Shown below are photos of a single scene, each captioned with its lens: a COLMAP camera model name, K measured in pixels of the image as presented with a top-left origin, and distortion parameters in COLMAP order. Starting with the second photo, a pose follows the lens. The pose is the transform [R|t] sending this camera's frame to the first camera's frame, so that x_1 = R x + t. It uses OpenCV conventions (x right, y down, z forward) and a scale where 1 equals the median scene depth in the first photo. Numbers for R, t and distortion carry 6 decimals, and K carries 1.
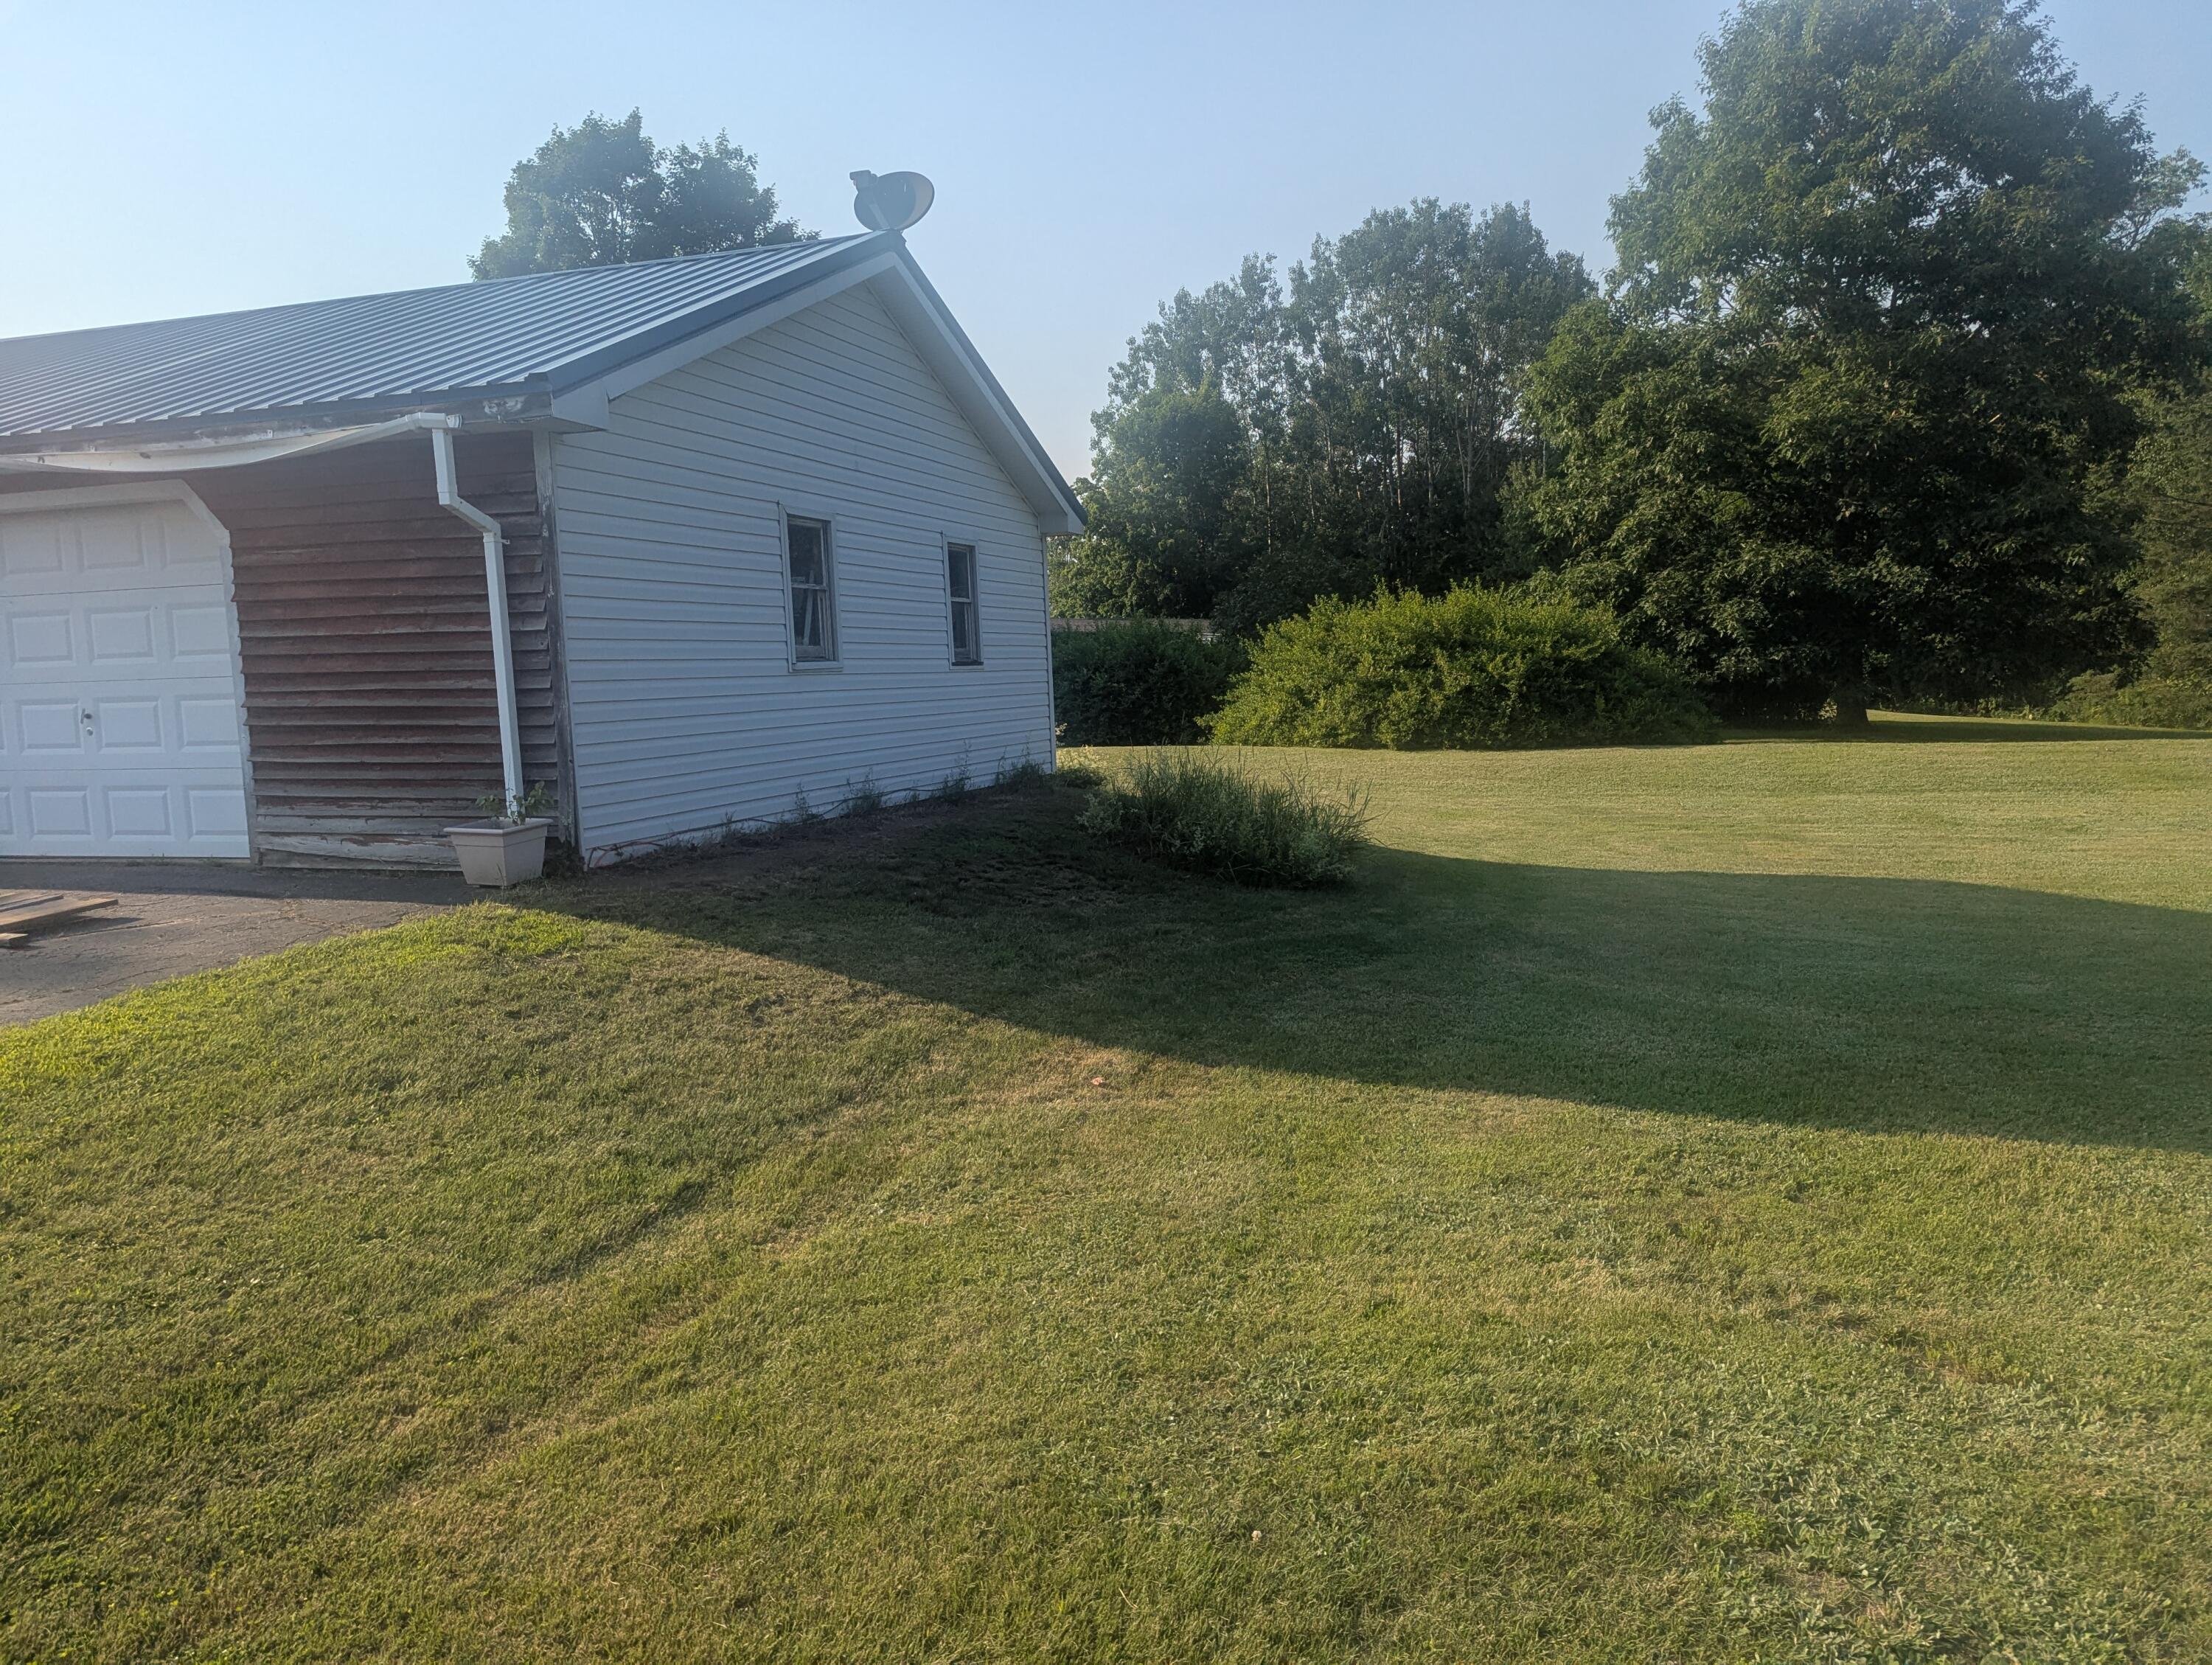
lens RADIAL K [[1554.8, 0, 1110.0], [0, 1554.8, 847.3], [0, 0, 1]] dist [0.080862, -0.068877]
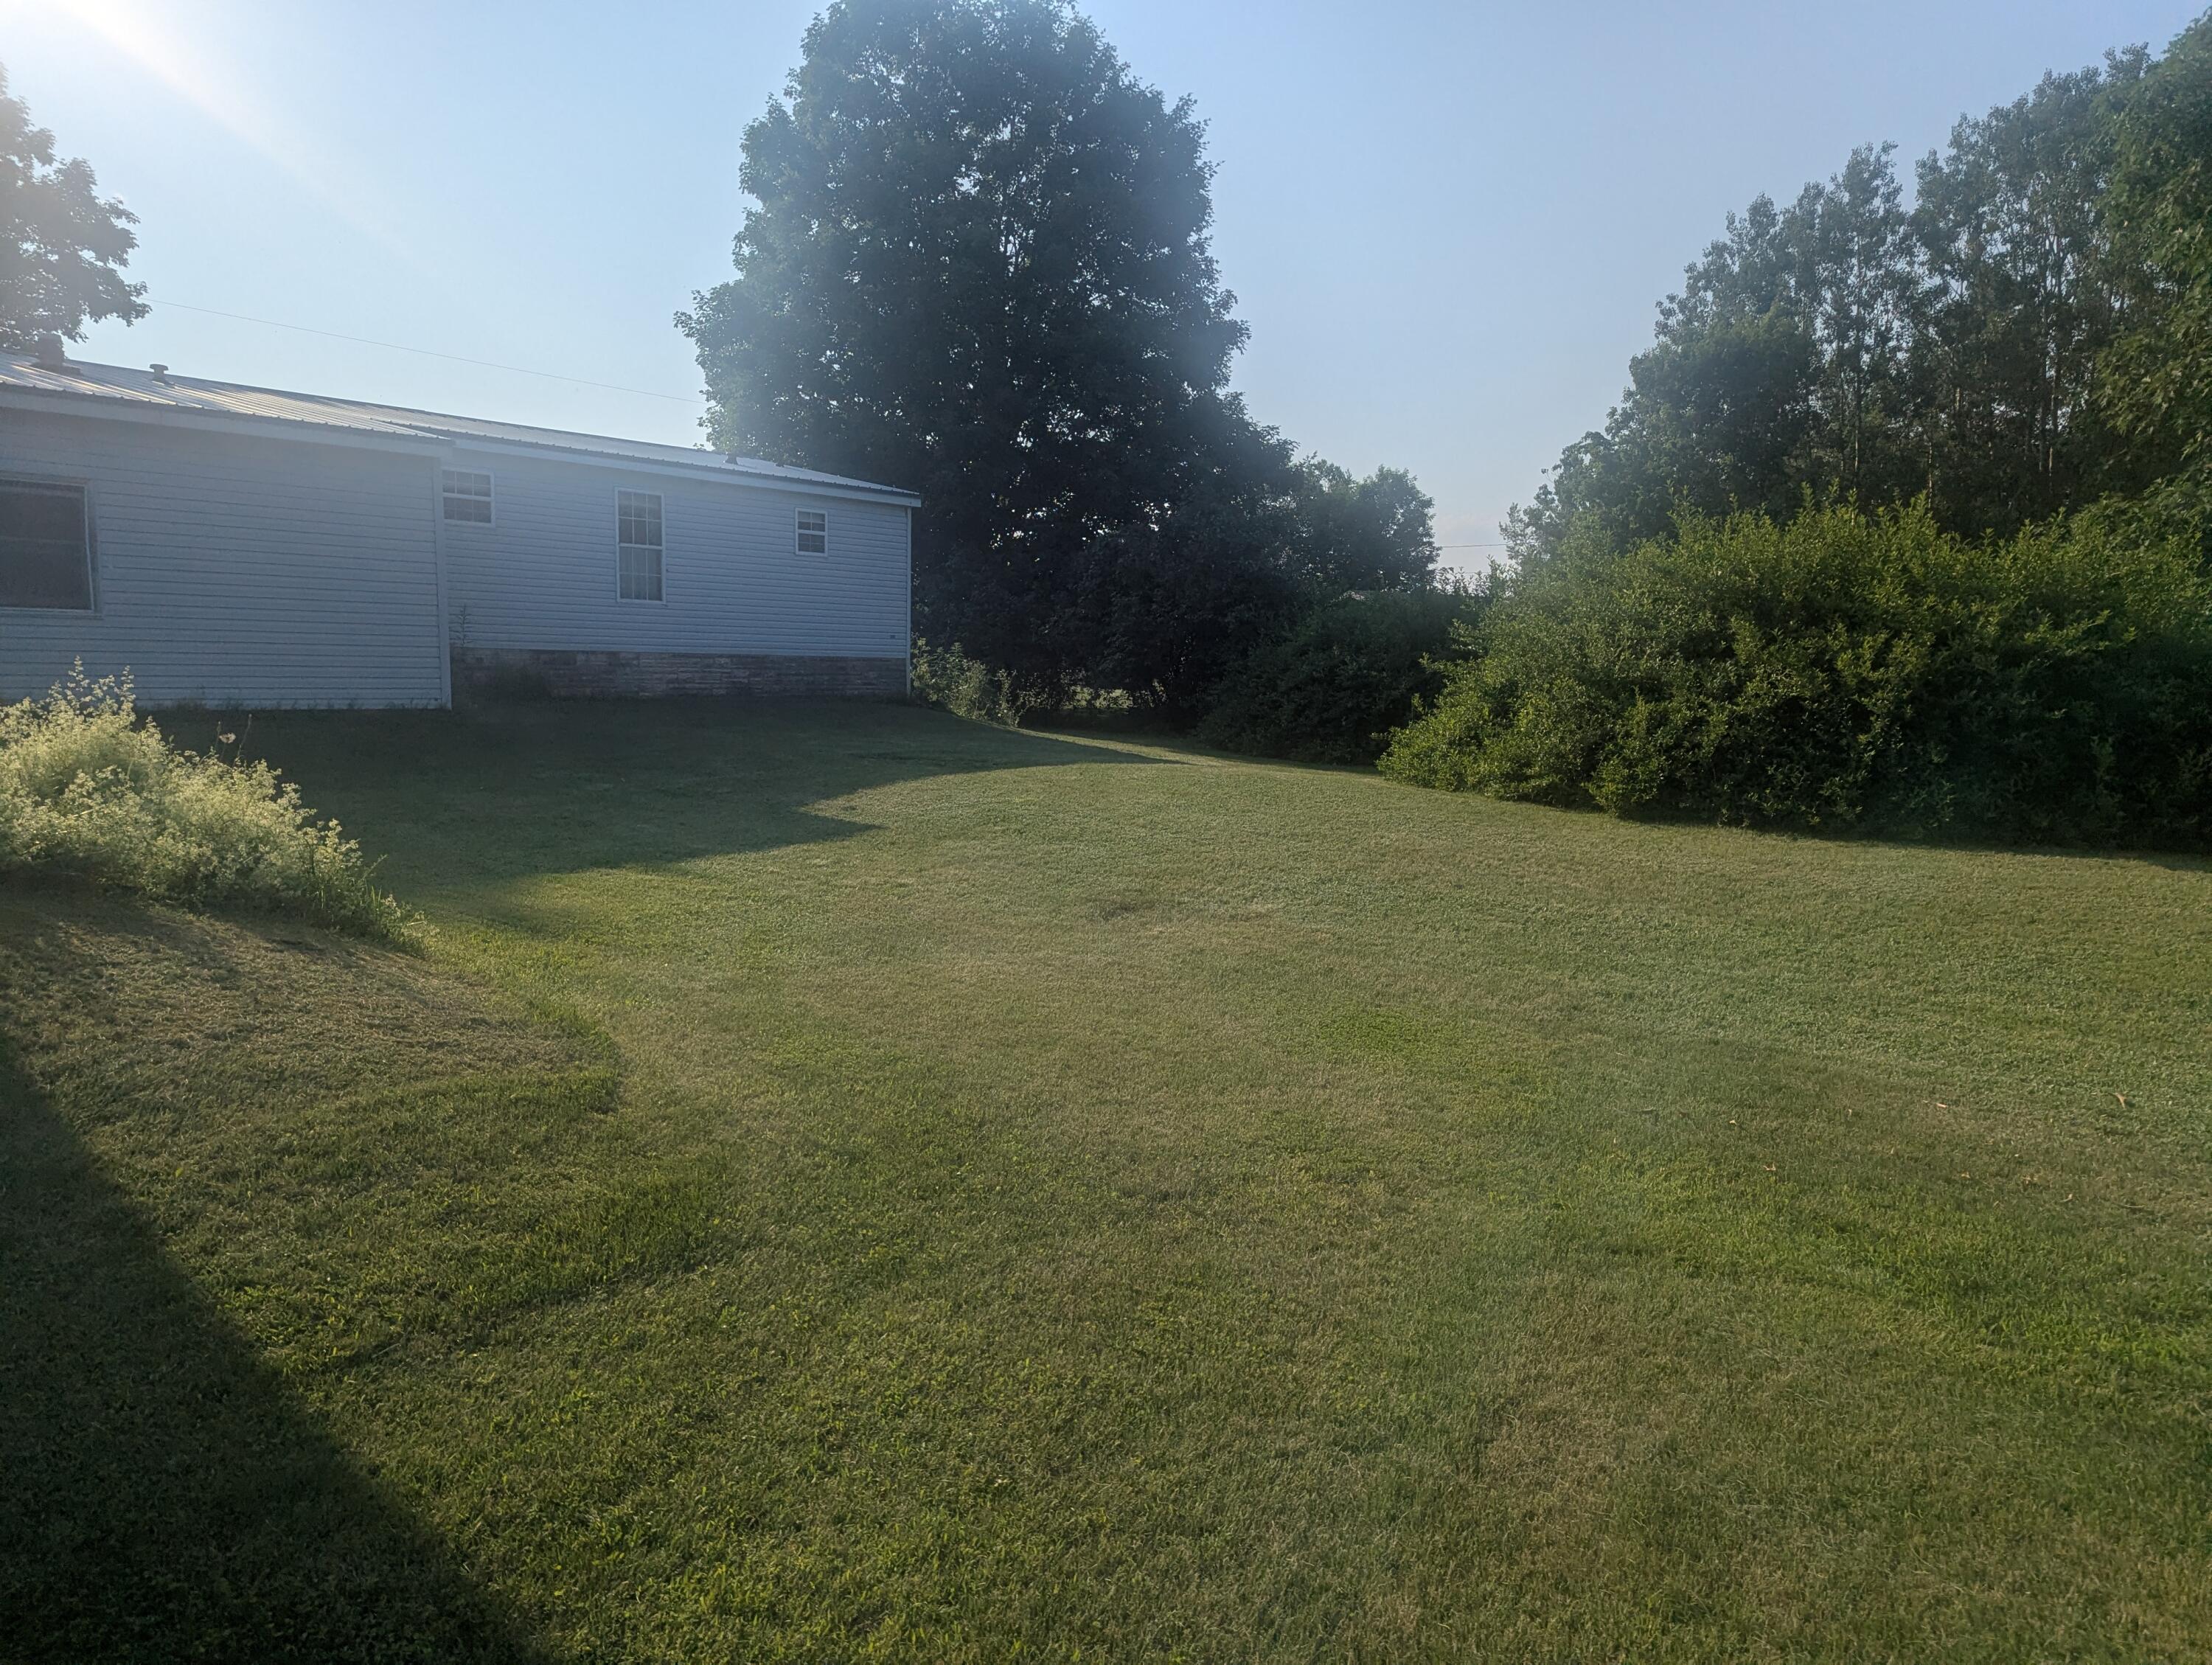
lens RADIAL K [[1570.3, 0, 1106.0], [0, 1570.3, 832.5], [0, 0, 1]] dist [0.076806, -0.048713]
pose [[0.928119, 0.091867, -0.360772, 0.061323], [-0.094024, 0.995502, 0.011610, -0.013700], [0.360216, 0.023145, 0.932582, 0.134209]]
